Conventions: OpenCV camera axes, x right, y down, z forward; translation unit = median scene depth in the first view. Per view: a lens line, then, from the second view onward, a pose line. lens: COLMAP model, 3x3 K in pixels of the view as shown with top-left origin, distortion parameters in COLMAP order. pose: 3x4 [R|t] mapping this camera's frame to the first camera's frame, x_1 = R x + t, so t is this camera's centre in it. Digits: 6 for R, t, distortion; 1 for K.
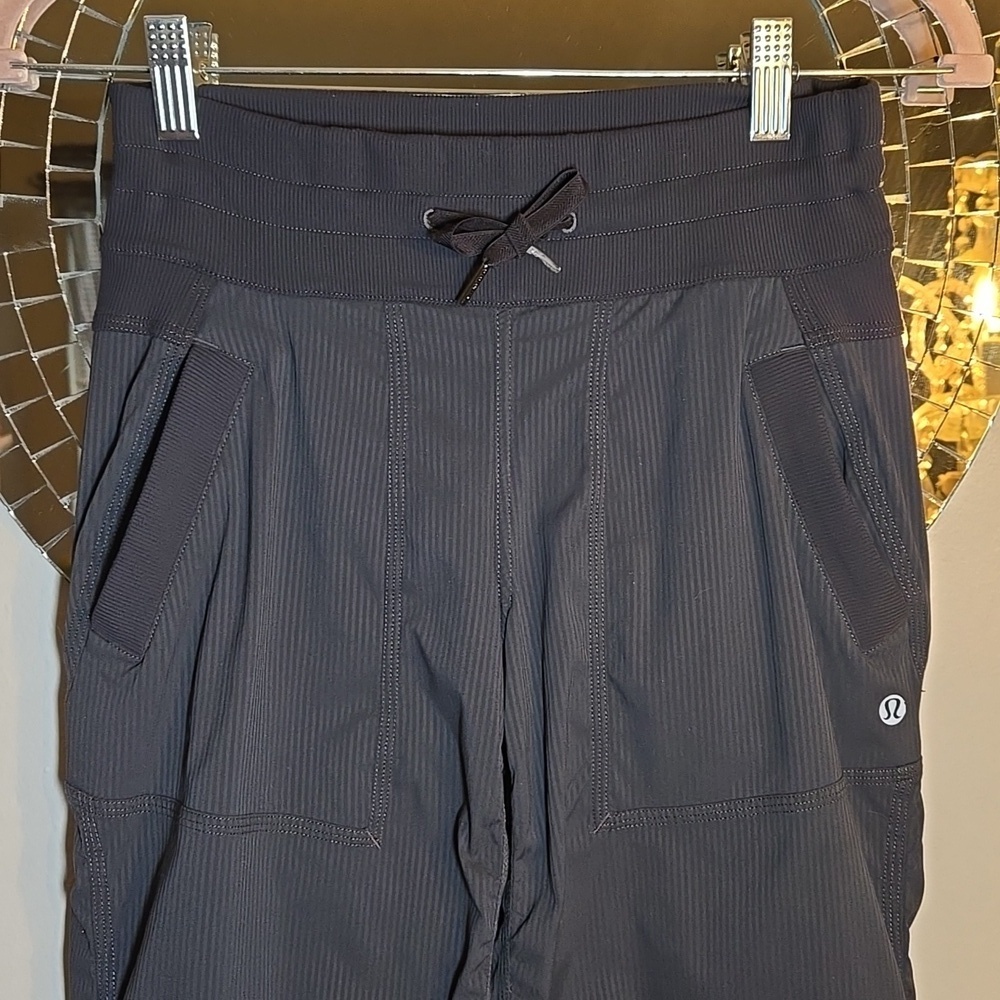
lens RADIAL K [[1338.8, 0, 500.0], [0, 1338.8, 500.0], [0, 0, 1]] dist [0.068862, -0.152522]
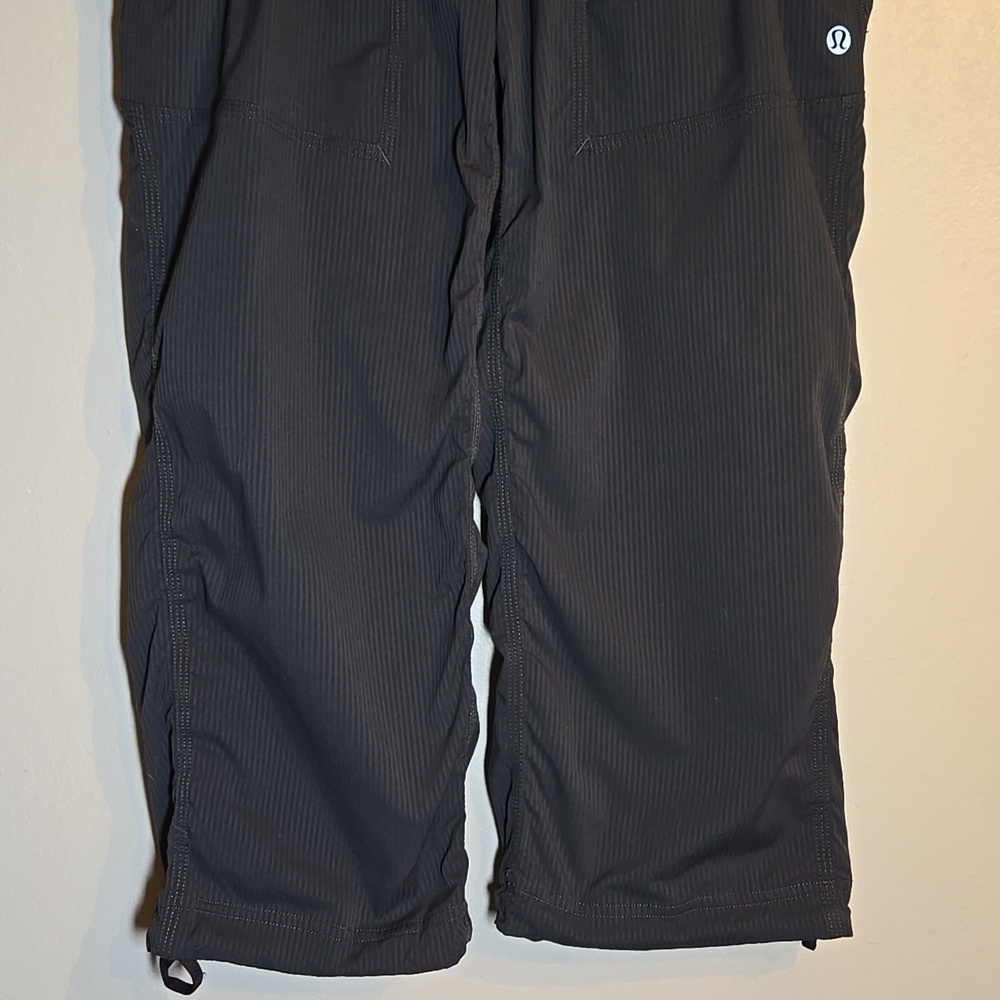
lens RADIAL K [[1338.8, 0, 500.0], [0, 1338.8, 500.0], [0, 0, 1]] dist [0.068862, -0.152522]
pose [[0.999458, 0.004999, -0.032550, 0.045549], [-0.003024, 0.998168, 0.060430, 0.485852], [0.032792, -0.060299, 0.997642, -0.173394]]
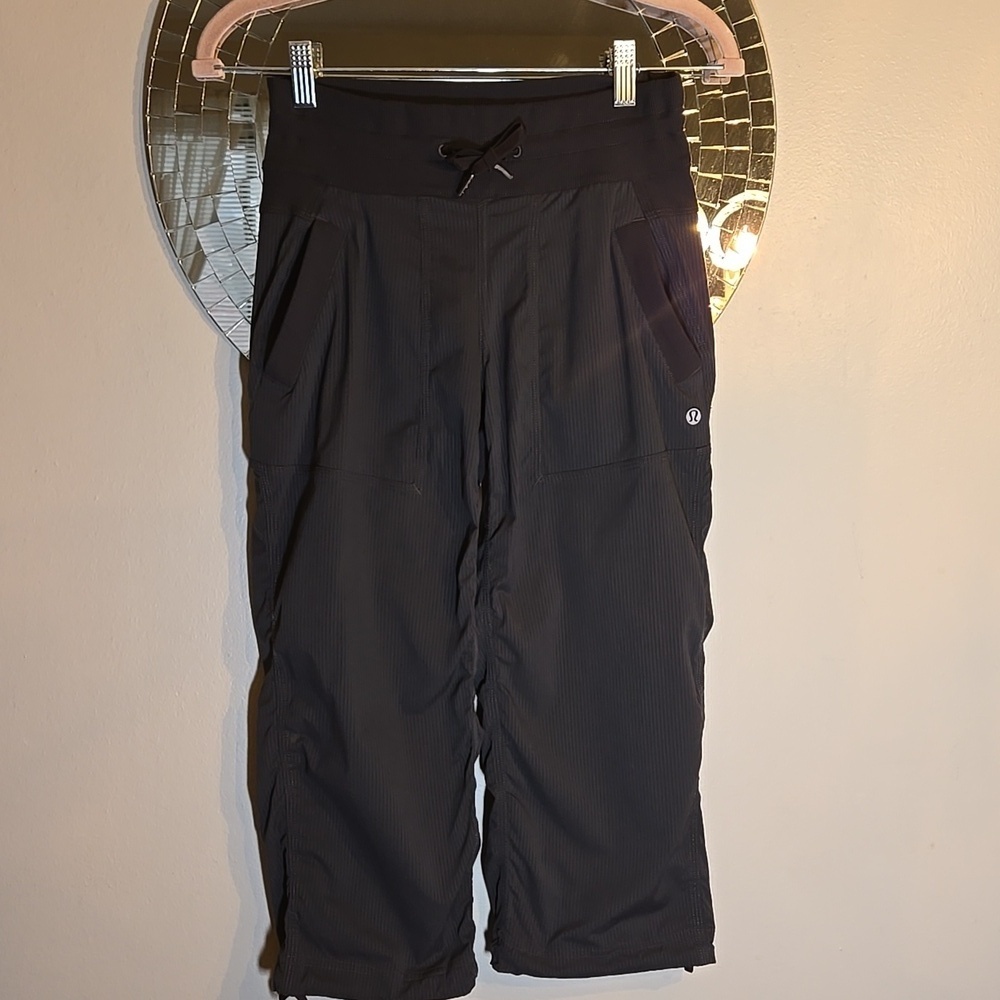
lens RADIAL K [[1257.9, 0, 500.0], [0, 1257.9, 500.0], [0, 0, 1]] dist [0.021005, -0.004162]
pose [[0.999726, -0.012940, 0.019482, -0.011775], [0.011906, 0.998560, 0.052306, 0.180663], [-0.020131, -0.052060, 0.998441, -0.754994]]
